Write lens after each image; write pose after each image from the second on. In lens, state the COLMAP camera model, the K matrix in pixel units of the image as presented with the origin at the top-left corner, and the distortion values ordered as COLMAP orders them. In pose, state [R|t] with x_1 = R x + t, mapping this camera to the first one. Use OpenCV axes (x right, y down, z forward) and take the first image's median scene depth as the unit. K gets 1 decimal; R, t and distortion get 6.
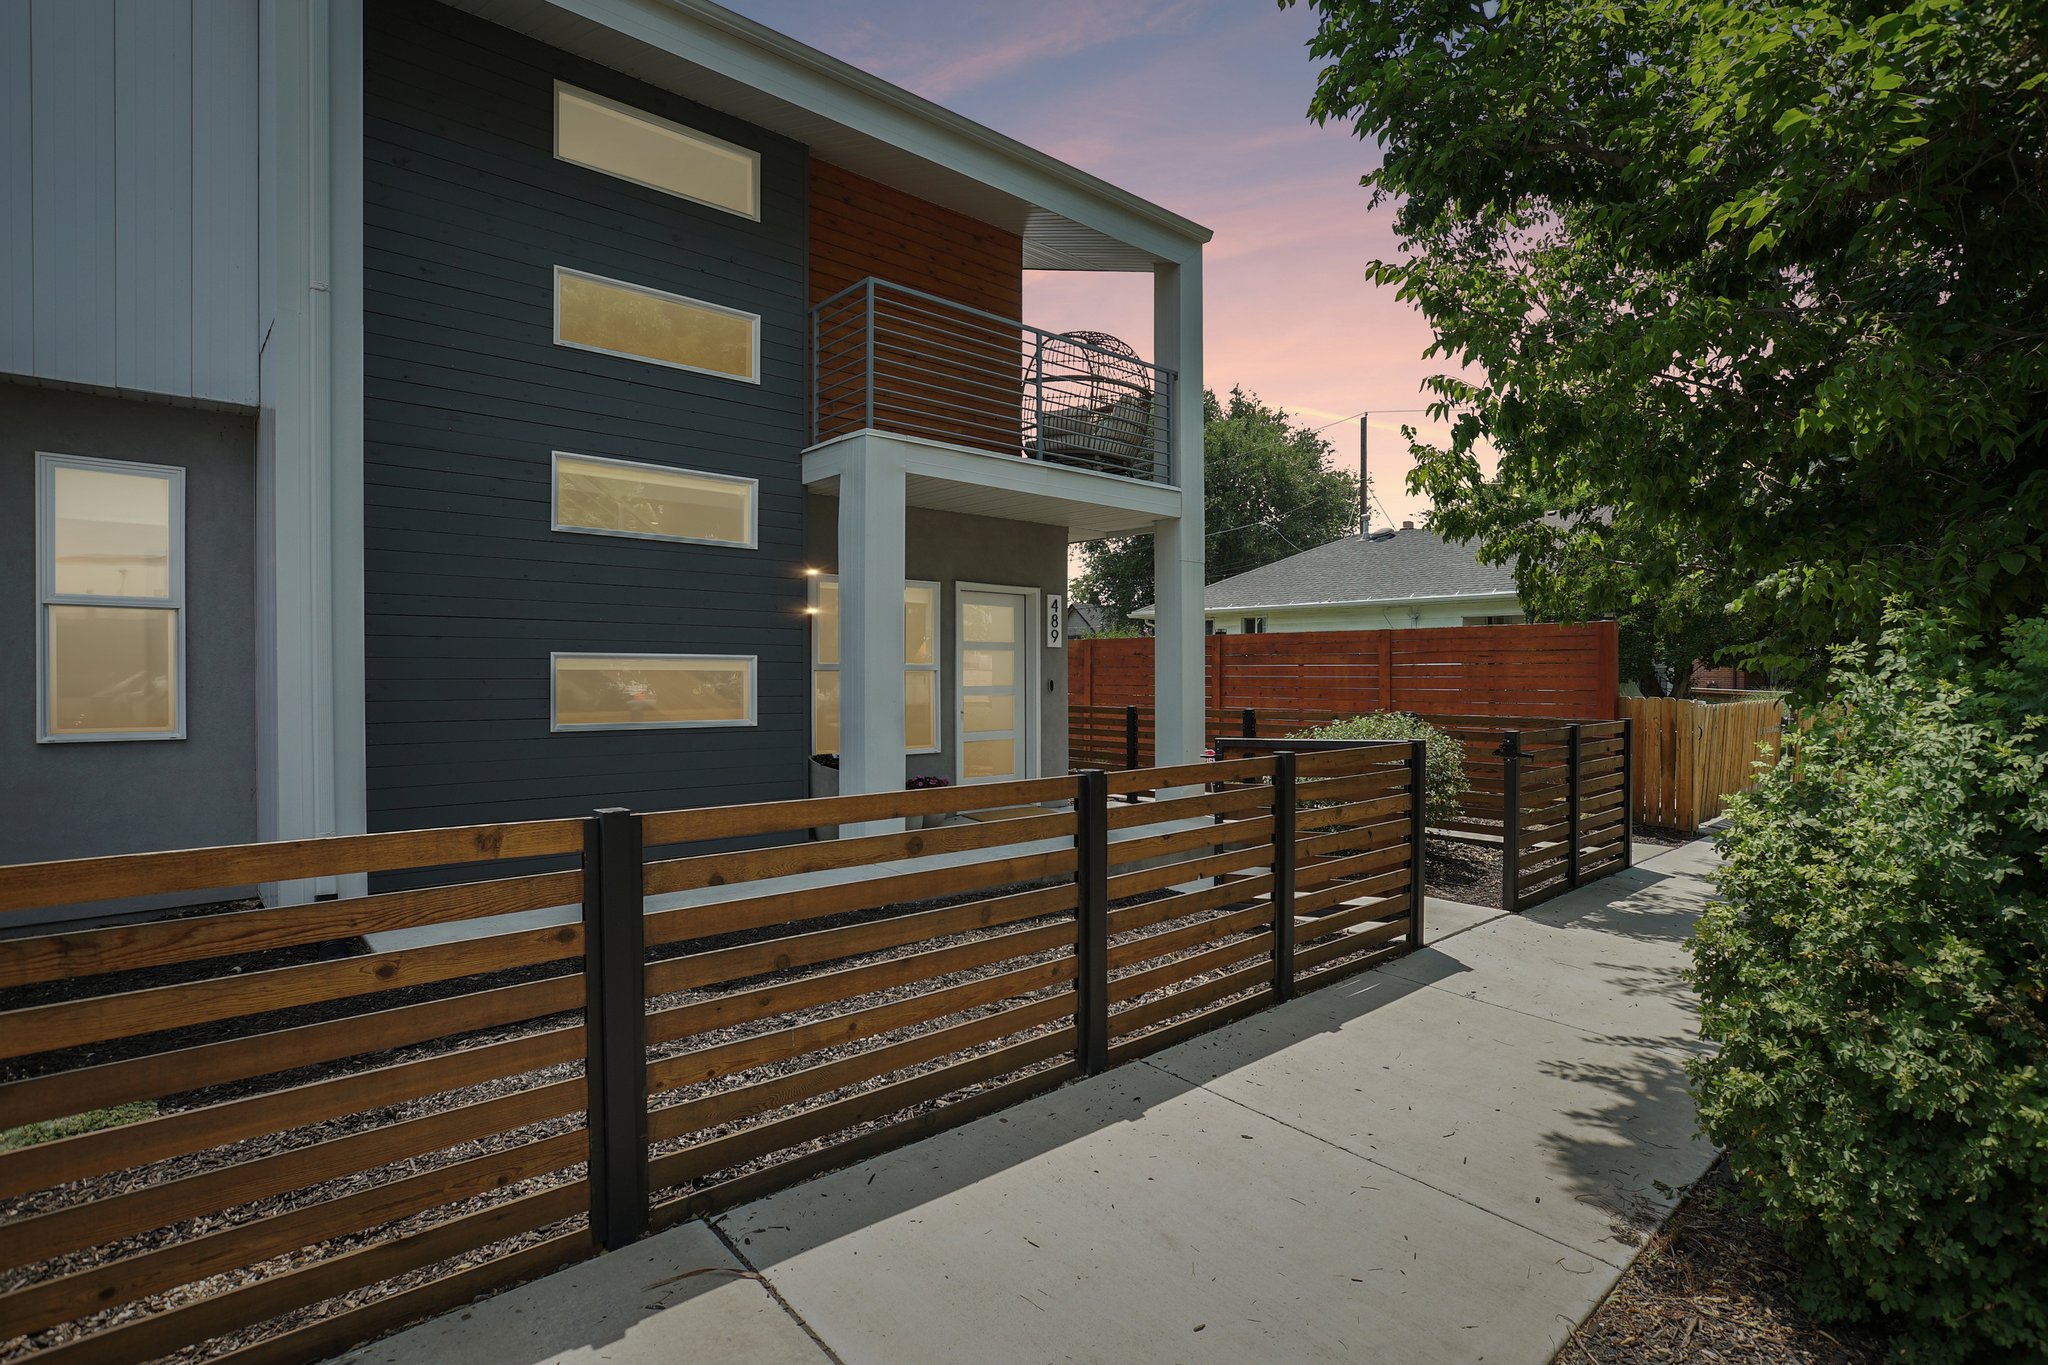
lens RADIAL K [[988.2, 0, 1024.0], [0, 988.2, 682.5], [0, 0, 1]] dist [-0.000978, -0.000054]
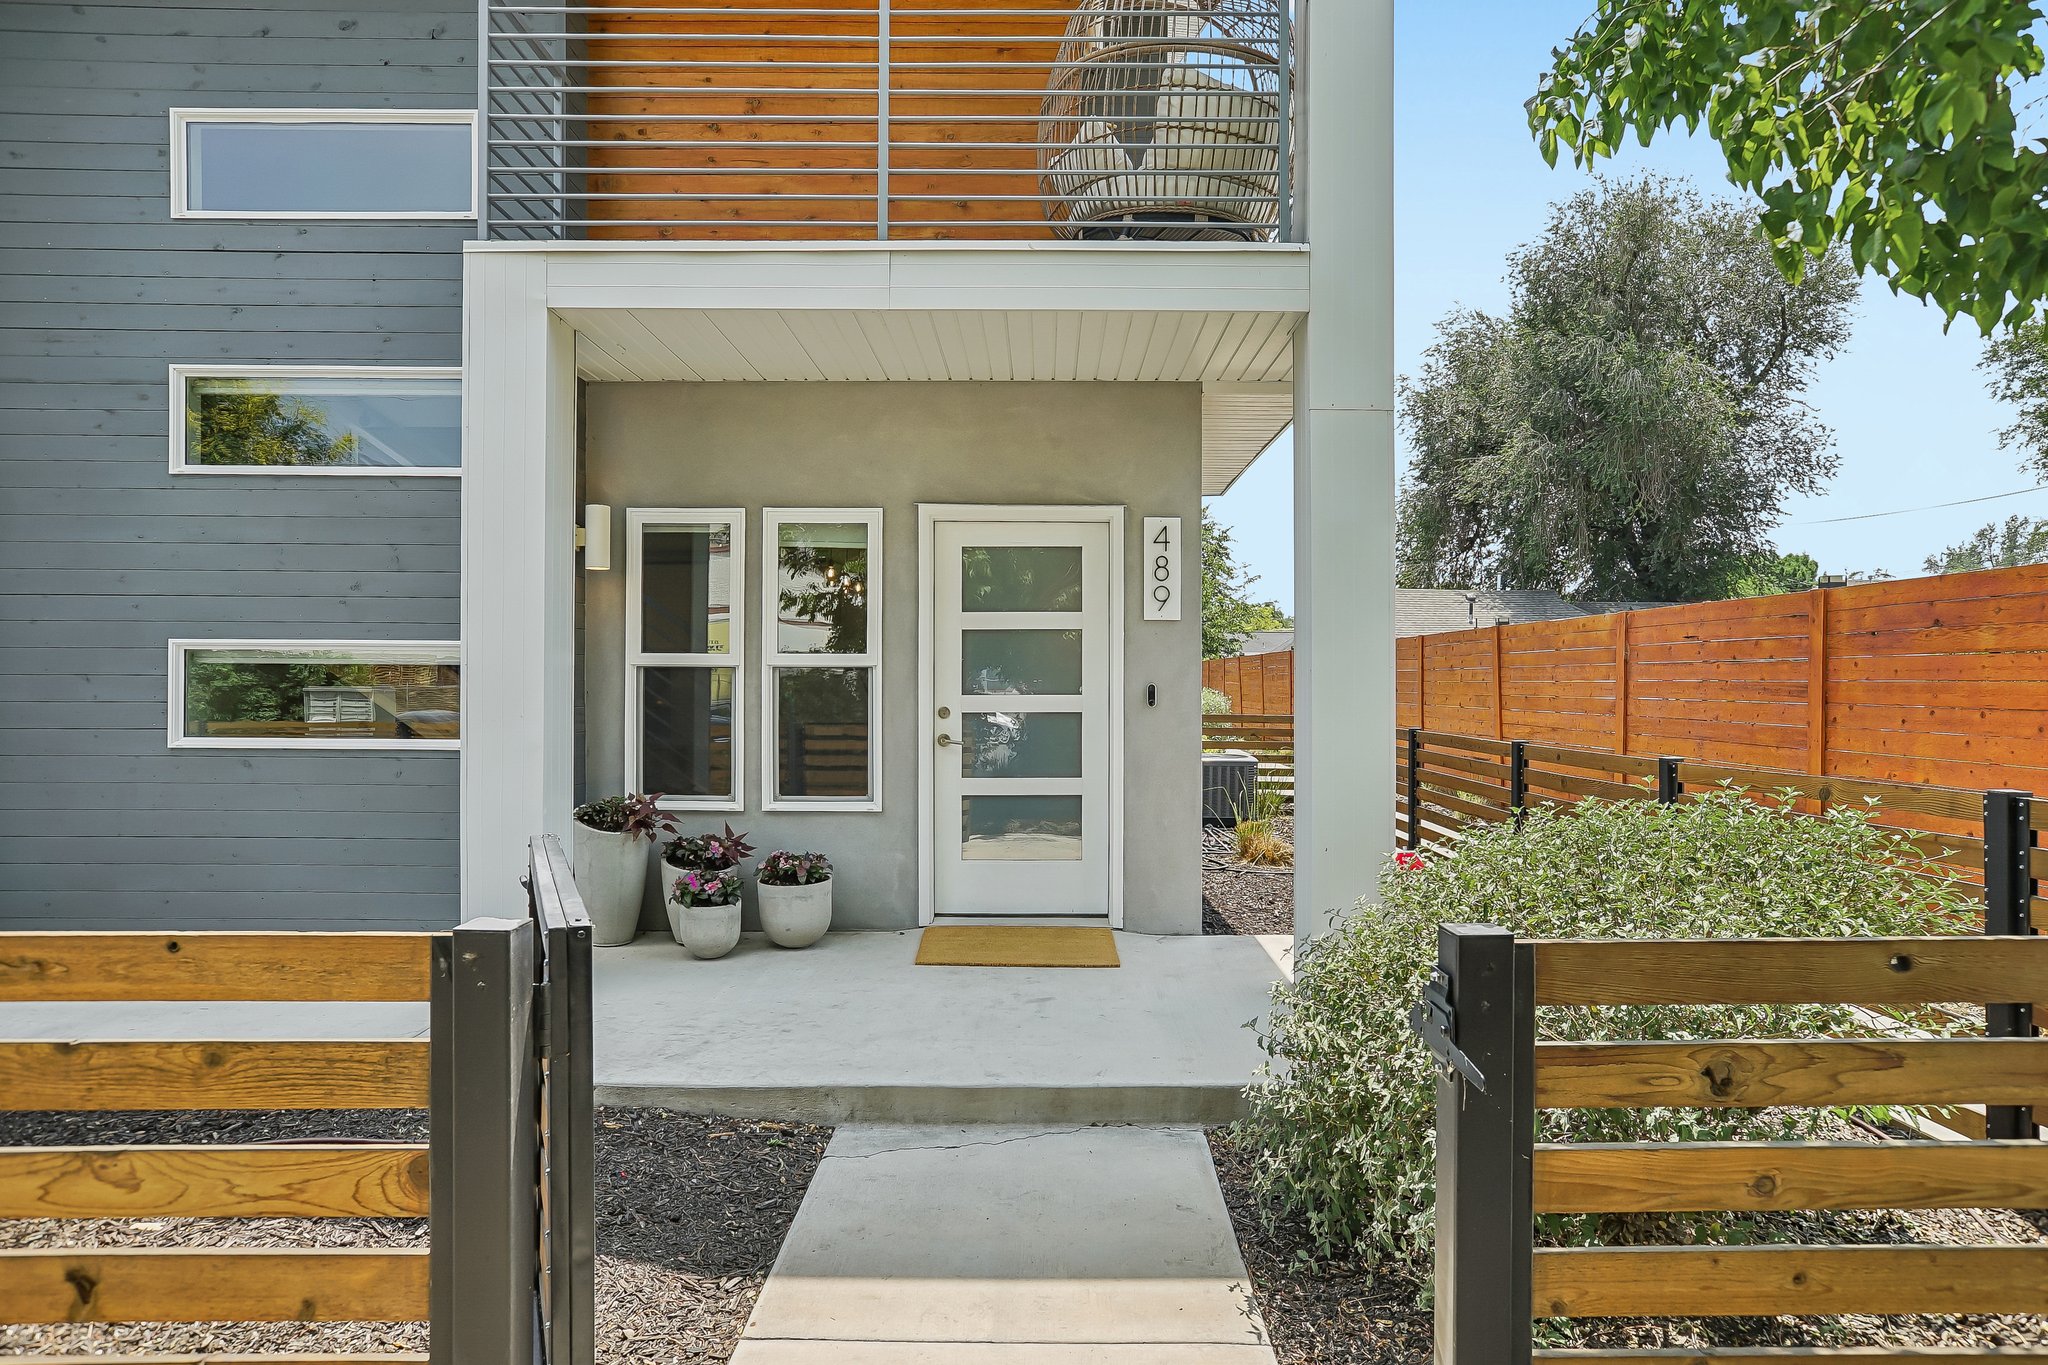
lens RADIAL K [[1231.3, 0, 1024.0], [0, 1231.3, 682.5], [0, 0, 1]] dist [0.000901, 0.000377]
pose [[0.768820, 0.000038, -0.639465, 0.384881], [-0.005400, 0.999965, -0.006433, 0.001078], [0.639442, 0.008399, 0.768793, 0.466694]]
